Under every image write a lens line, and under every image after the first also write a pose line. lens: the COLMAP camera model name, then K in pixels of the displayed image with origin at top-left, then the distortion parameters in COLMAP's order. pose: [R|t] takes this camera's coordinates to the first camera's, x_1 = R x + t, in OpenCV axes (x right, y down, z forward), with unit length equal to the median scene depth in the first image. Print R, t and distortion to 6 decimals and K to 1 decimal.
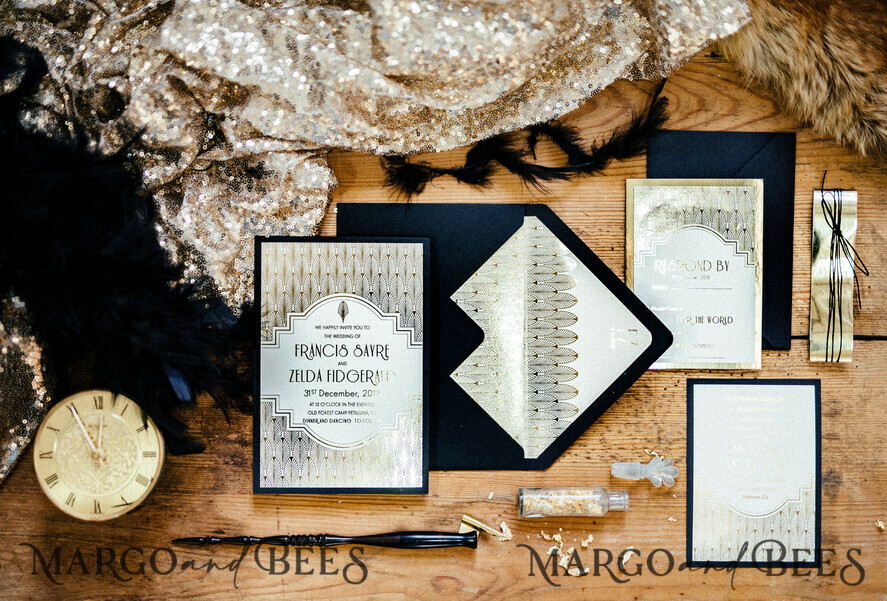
lens RADIAL K [[1439.4, 0, 420.0], [0, 1439.4, 314.9], [0, 0, 1]] dist [-0.041602, 0.000000]
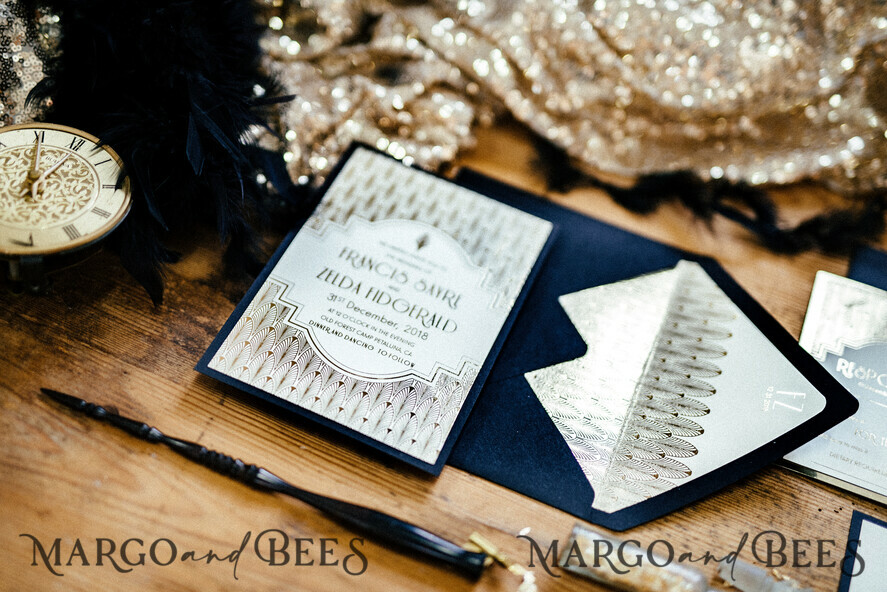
lens RADIAL K [[1305.0, 0, 439.3], [0, 1305.0, 274.6], [0, 0, 1]] dist [-0.037299, 0.000000]
pose [[0.921640, 0.357525, -0.150852, 0.060949], [-0.363628, 0.659986, -0.657414, 0.442432], [-0.135482, 0.660753, 0.738275, 0.514586]]
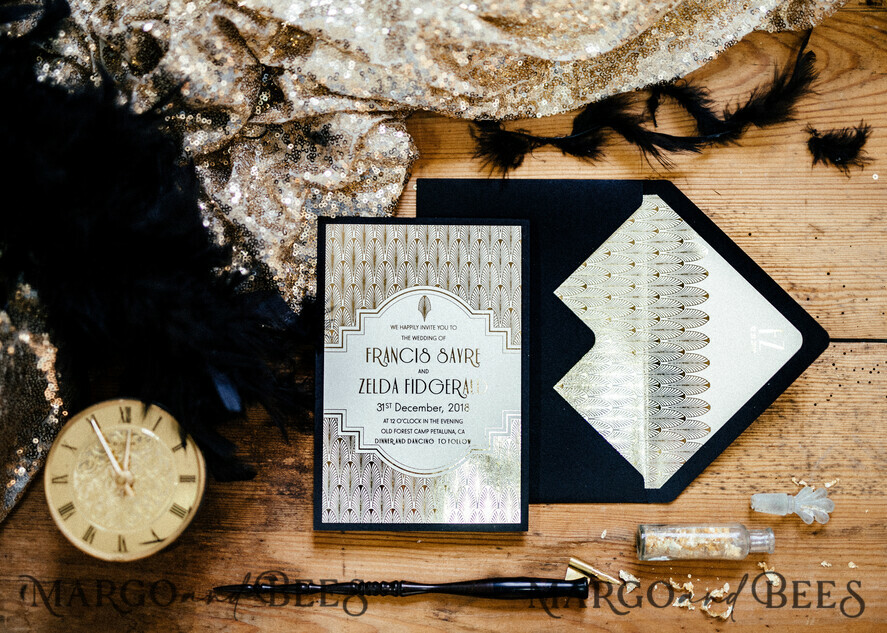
lens RADIAL K [[1453.7, 0, 448.3], [0, 1453.7, 312.3], [0, 0, 1]] dist [-0.031243, 0.000000]
pose [[0.999975, 0.002372, -0.006702, -0.034163], [-0.002711, 0.998691, -0.051077, 0.042288], [0.006572, 0.051094, 0.998672, 0.169400]]
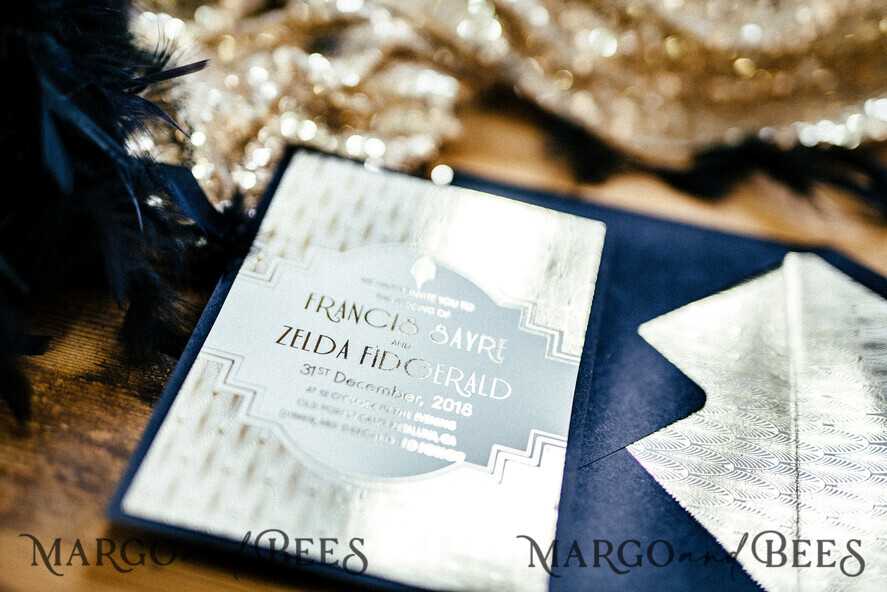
lens RADIAL K [[1305.0, 0, 438.8], [0, 1305.0, 302.1], [0, 0, 1]] dist [-0.037299, 0.000000]
pose [[0.974388, 0.216683, -0.060134, -0.020743], [-0.189720, 0.648572, -0.737130, 0.321077], [-0.120722, 0.729660, 0.673070, 0.712285]]
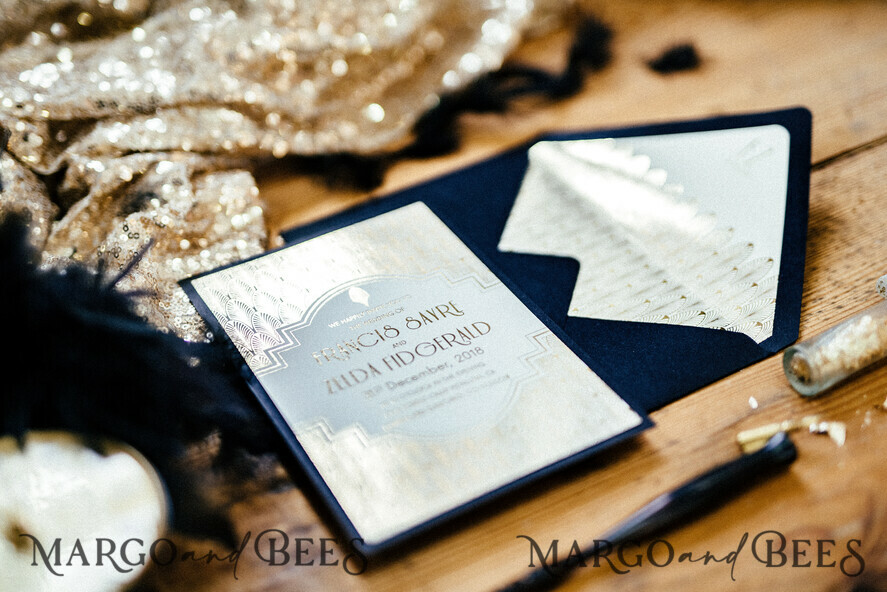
lens RADIAL K [[1305.0, 0, 441.0], [0, 1305.0, 293.3], [0, 0, 1]] dist [-0.037299, 0.000000]
pose [[0.866717, -0.349278, 0.356099, -0.216890], [0.496051, 0.528717, -0.688761, 0.388305], [0.052293, 0.773604, 0.631508, 0.653406]]
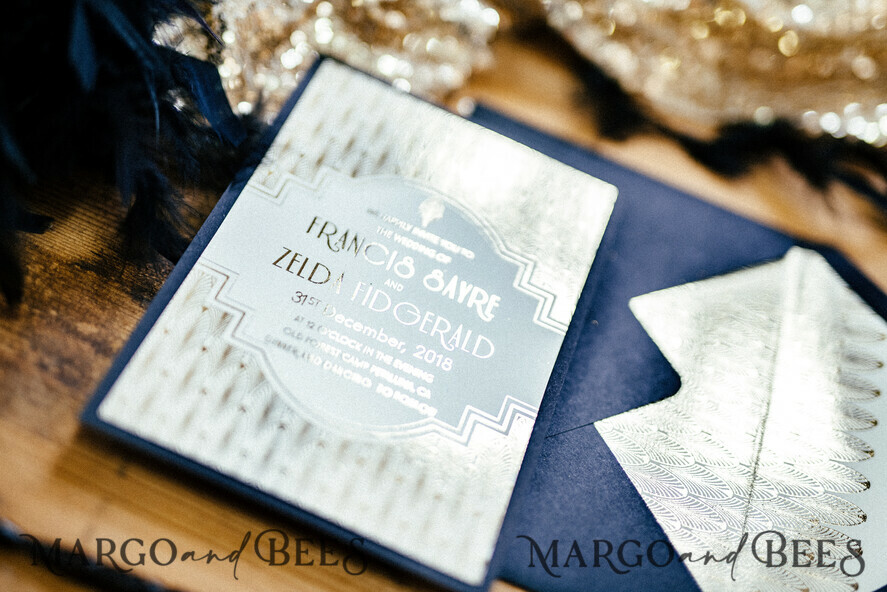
lens RADIAL K [[1305.0, 0, 440.7], [0, 1305.0, 299.0], [0, 0, 1]] dist [-0.037299, 0.000000]
pose [[0.920475, 0.390383, -0.018050, -0.031388], [-0.305534, 0.690075, -0.656083, 0.299973], [-0.243668, 0.609424, 0.754473, 0.686707]]
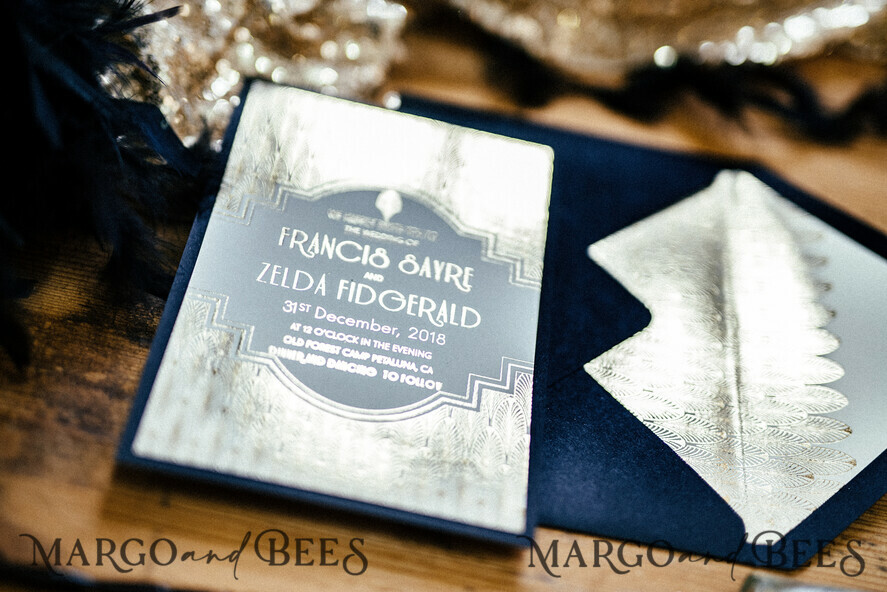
lens RADIAL K [[1305.0, 0, 436.6], [0, 1305.0, 298.8], [0, 0, 1]] dist [-0.037299, 0.000000]
pose [[0.979205, 0.194061, 0.059135, -0.057394], [-0.103632, 0.729073, -0.676545, 0.325542], [-0.174405, 0.656348, 0.734023, 0.683131]]
